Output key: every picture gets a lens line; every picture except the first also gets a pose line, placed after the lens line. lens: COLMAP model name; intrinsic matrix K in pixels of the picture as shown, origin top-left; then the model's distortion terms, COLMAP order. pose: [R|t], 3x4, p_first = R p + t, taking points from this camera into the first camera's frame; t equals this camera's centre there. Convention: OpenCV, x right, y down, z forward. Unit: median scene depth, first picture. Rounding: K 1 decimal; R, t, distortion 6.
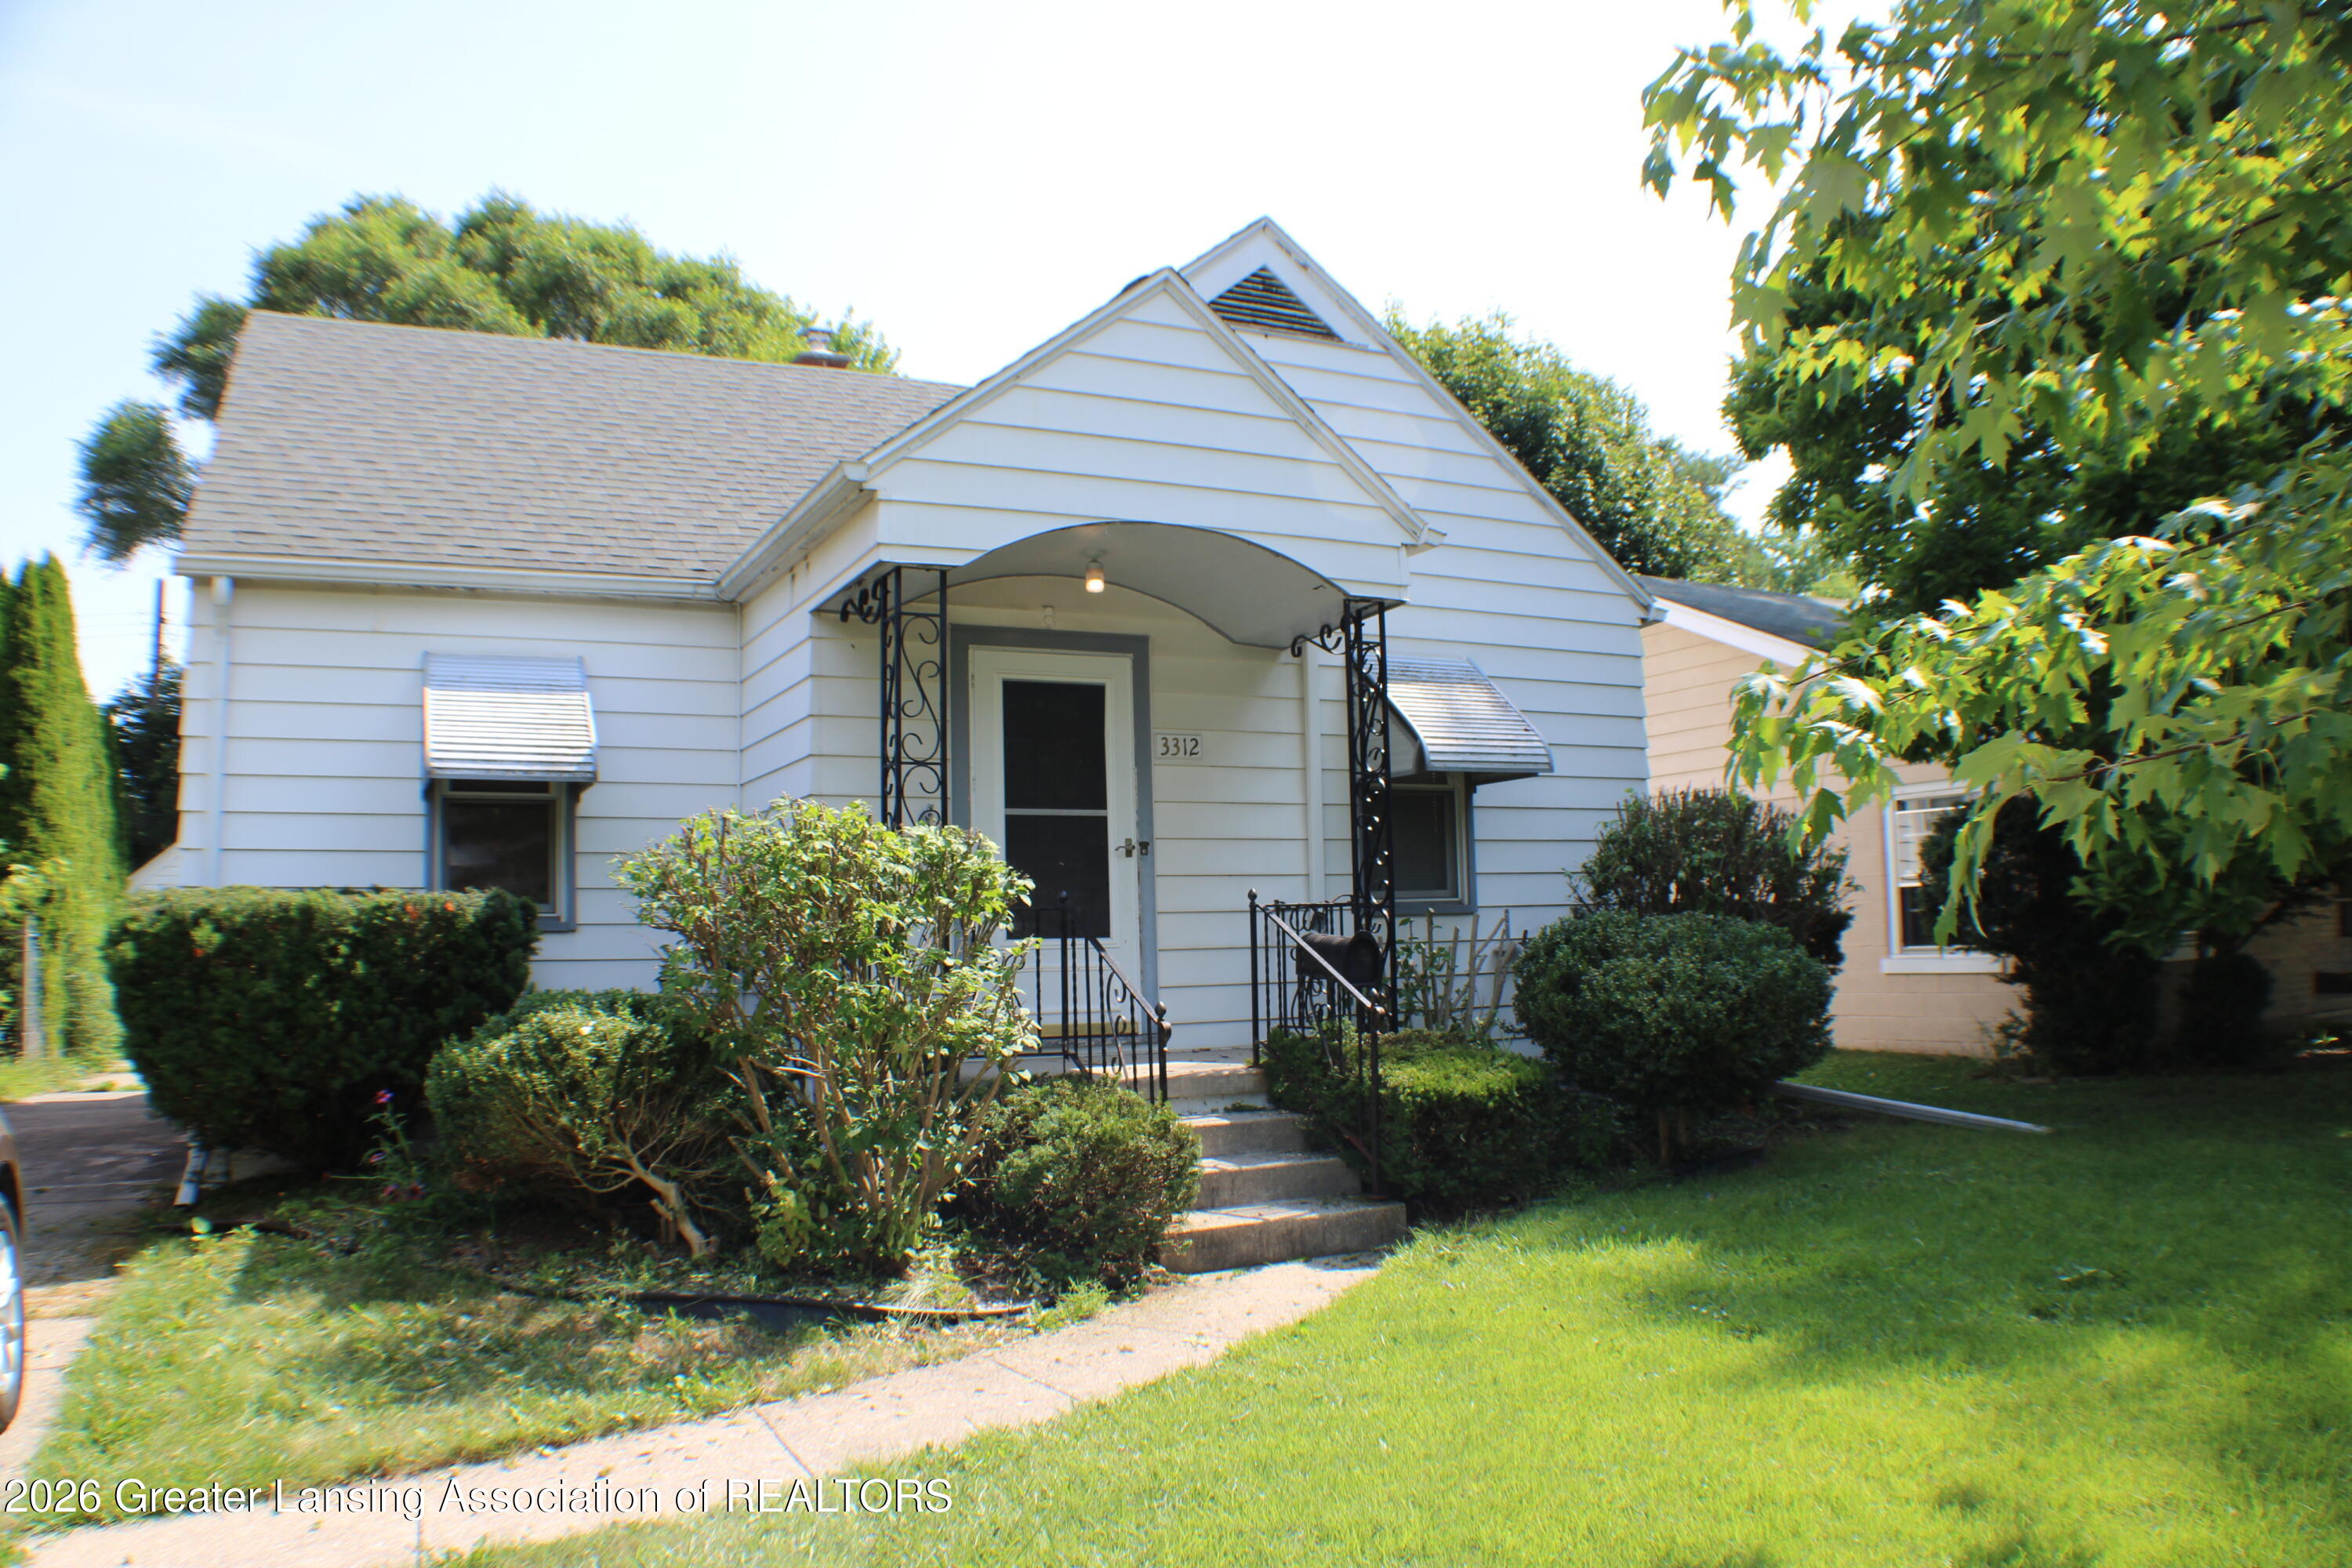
lens RADIAL K [[1729.8, 0, 1176.0], [0, 1729.8, 784.0], [0, 0, 1]] dist [-0.239050, 0.111385]
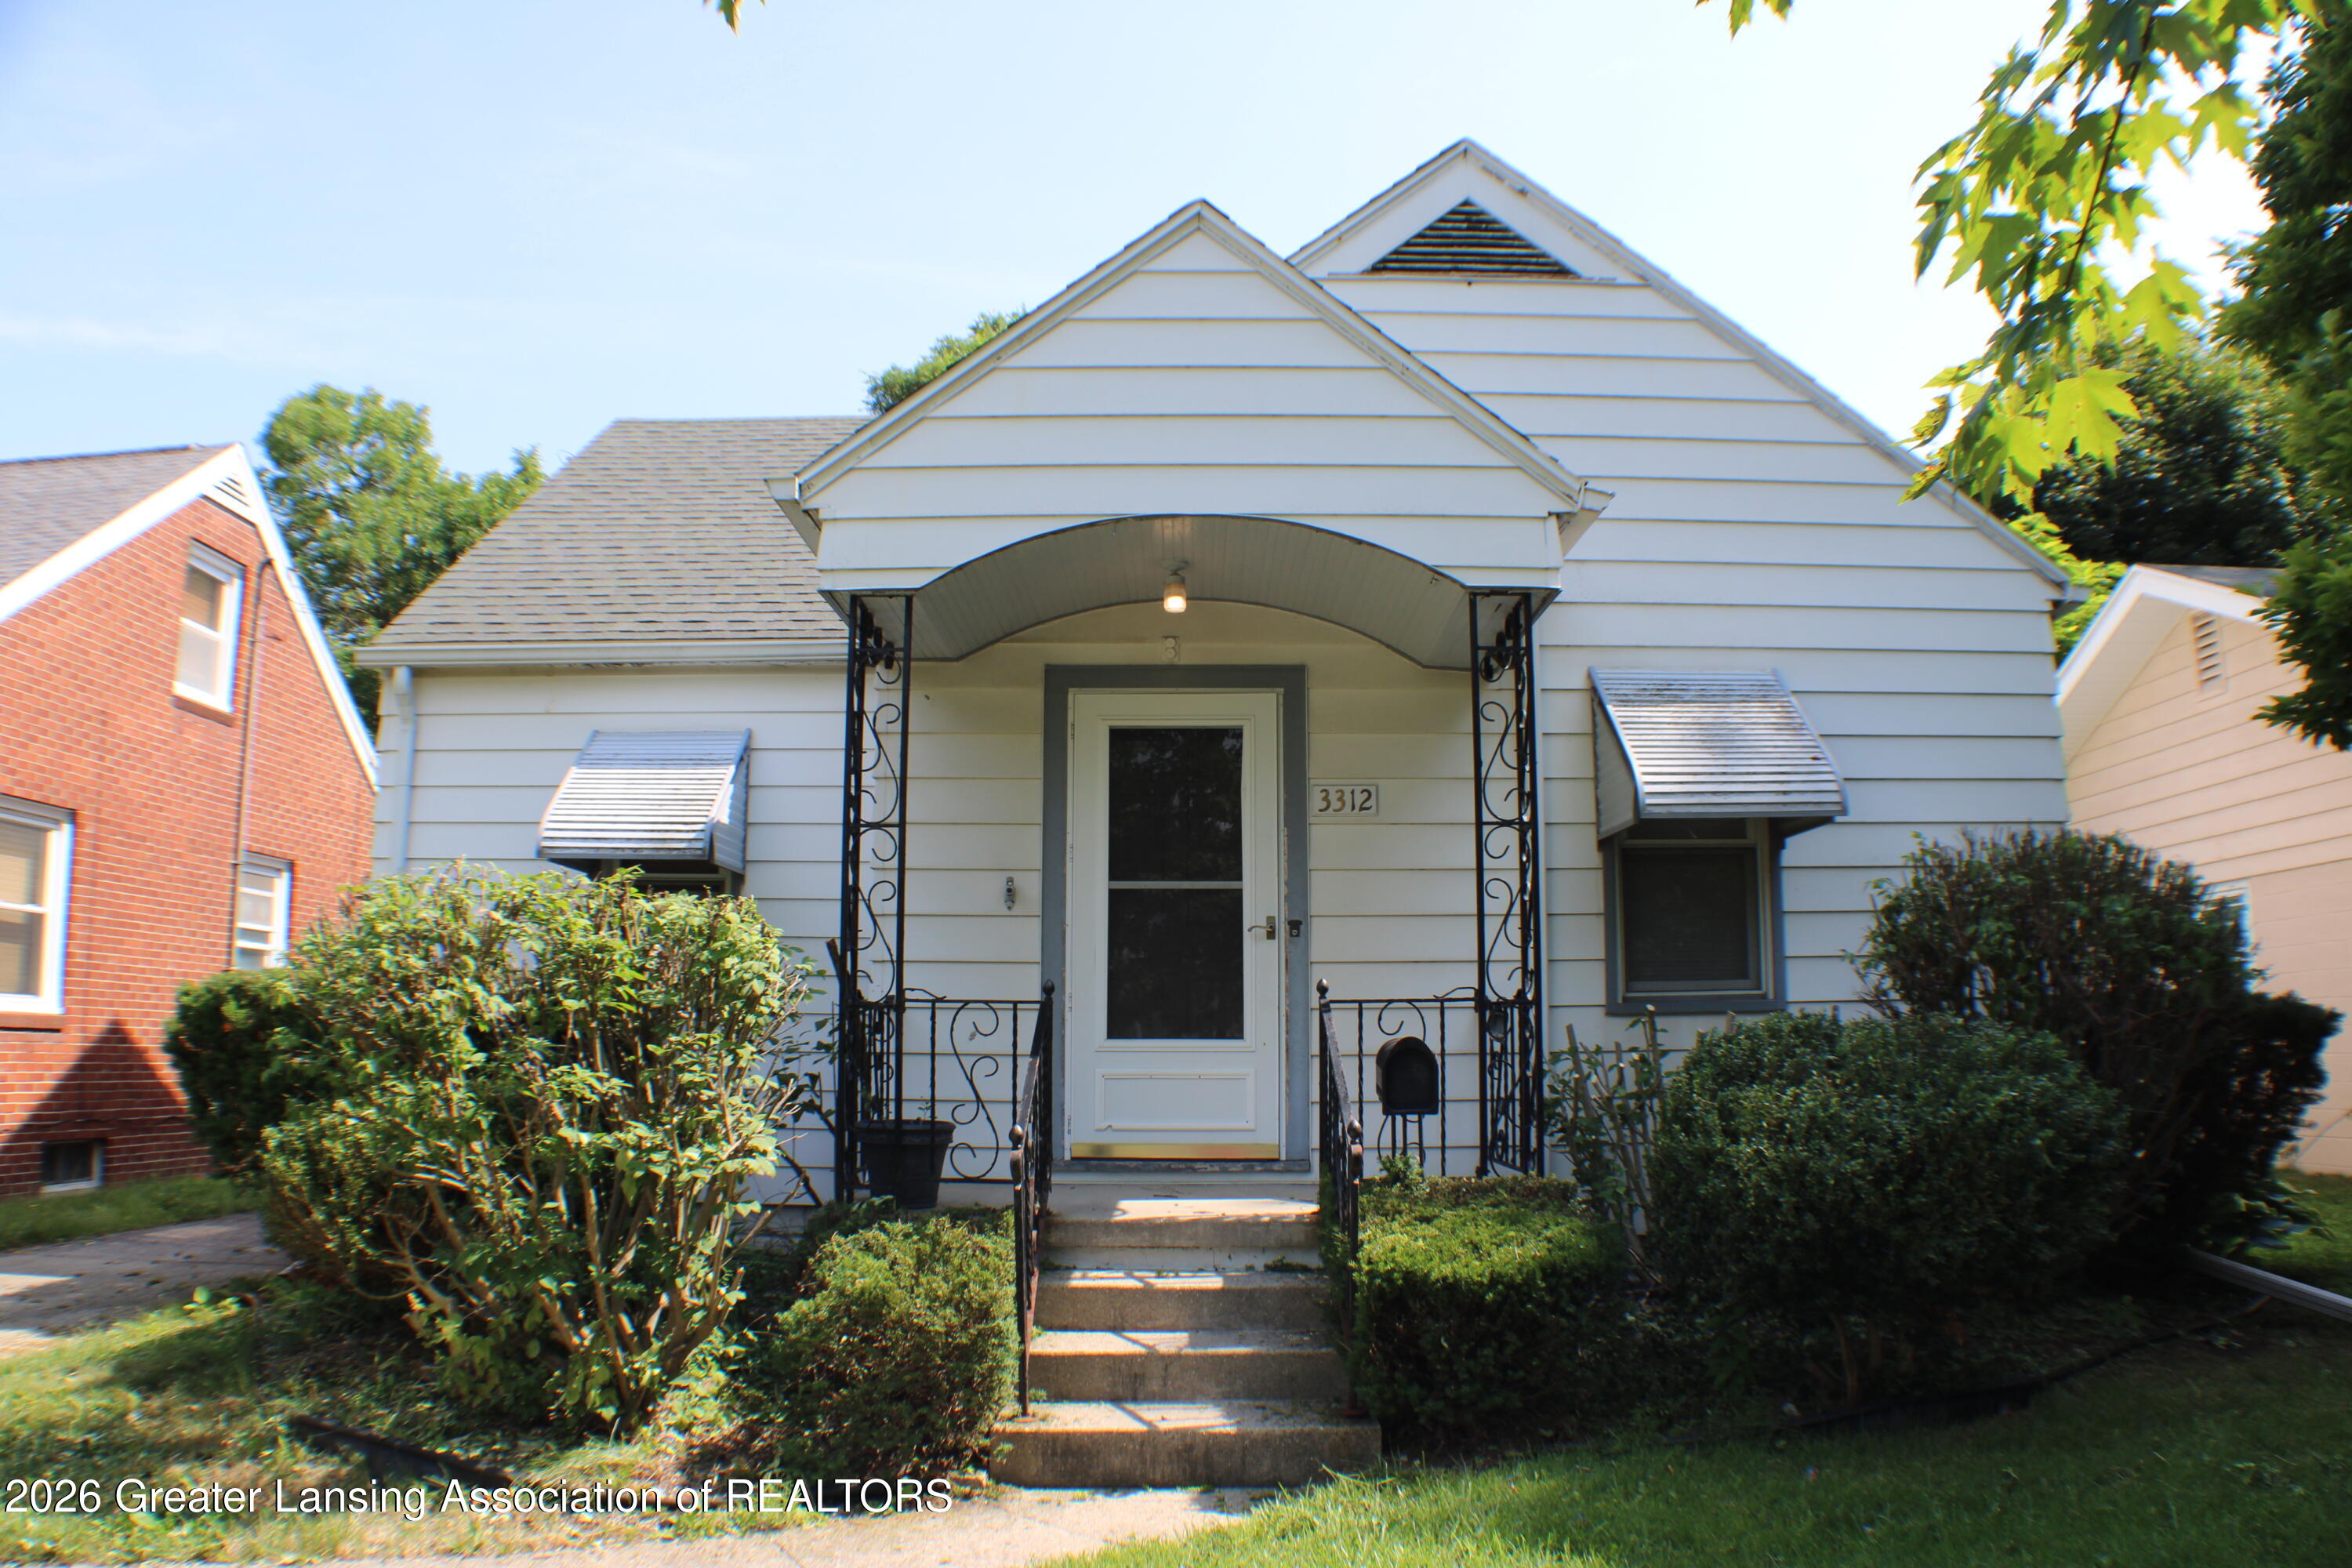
lens RADIAL K [[1729.8, 0, 1176.0], [0, 1729.8, 784.0], [0, 0, 1]] dist [-0.239050, 0.111385]
pose [[0.894081, -0.043741, -0.445764, 0.293812], [0.020061, 0.998132, -0.057706, 0.015599], [0.447456, 0.042651, 0.893288, 0.260597]]
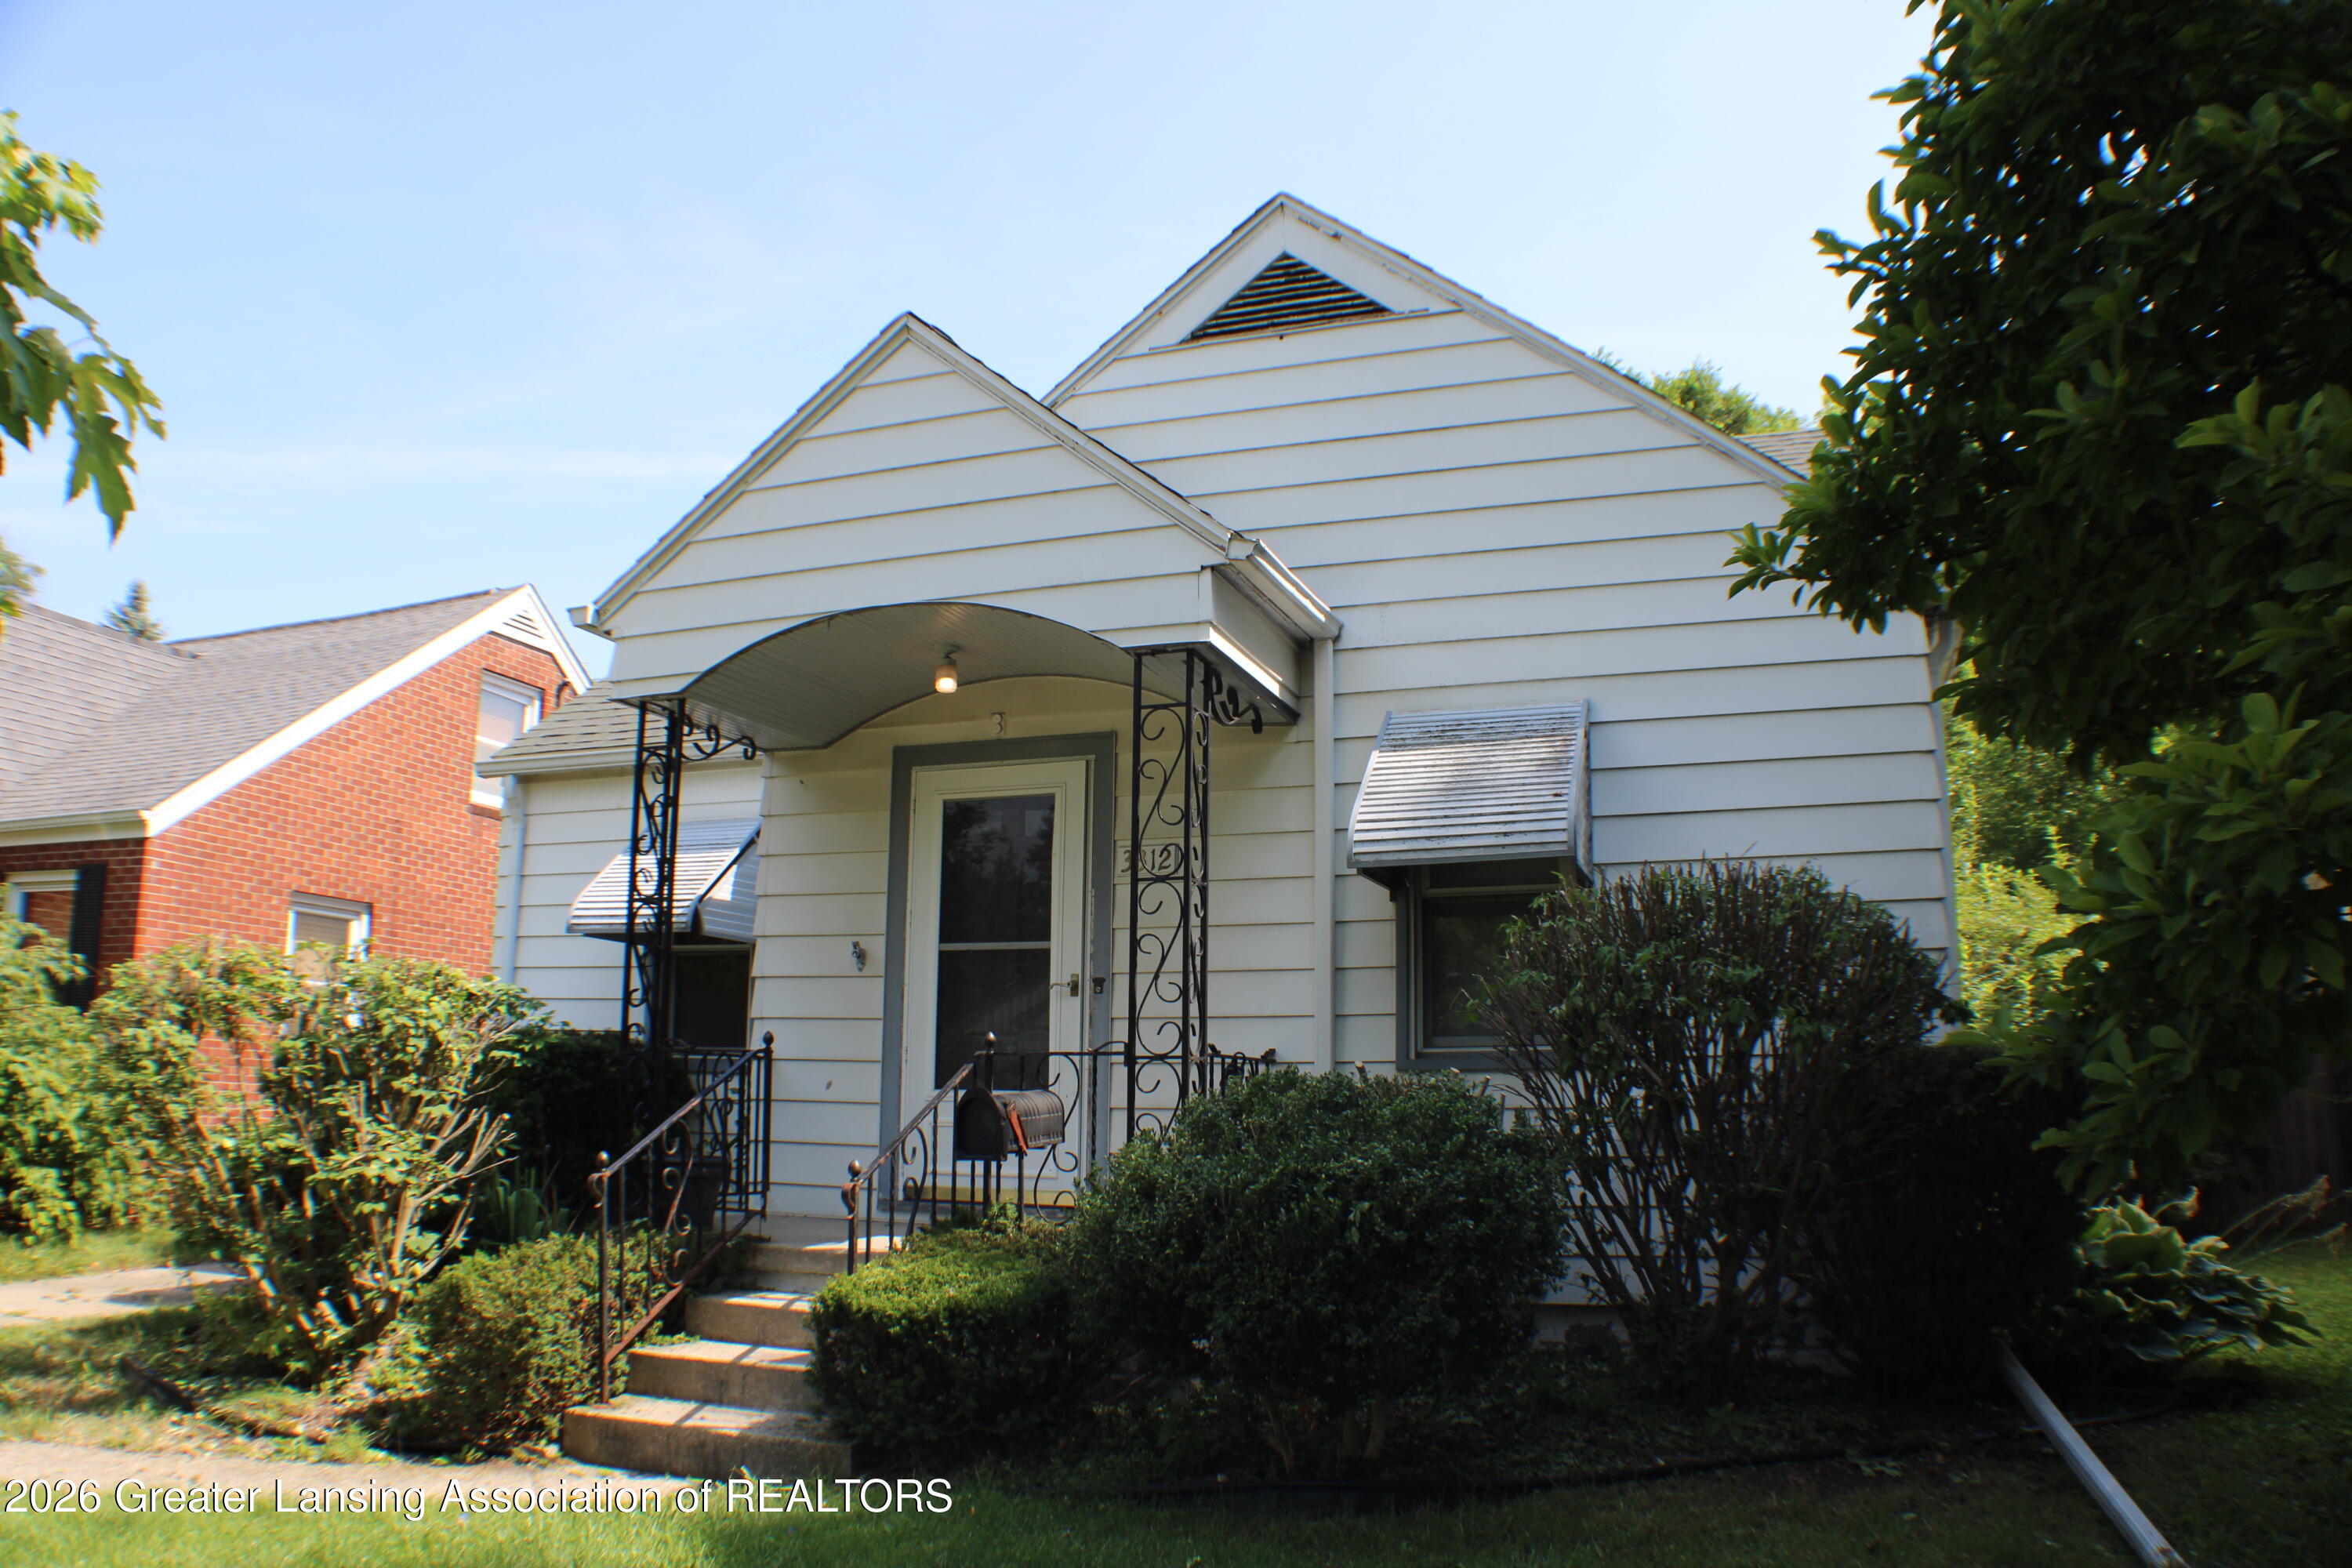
lens RADIAL K [[1729.8, 0, 1176.0], [0, 1729.8, 784.0], [0, 0, 1]] dist [-0.239050, 0.111385]
pose [[0.688061, -0.104789, -0.718047, 0.616807], [0.041373, 0.993574, -0.105354, 0.030058], [0.724472, 0.042782, 0.687975, 0.456327]]
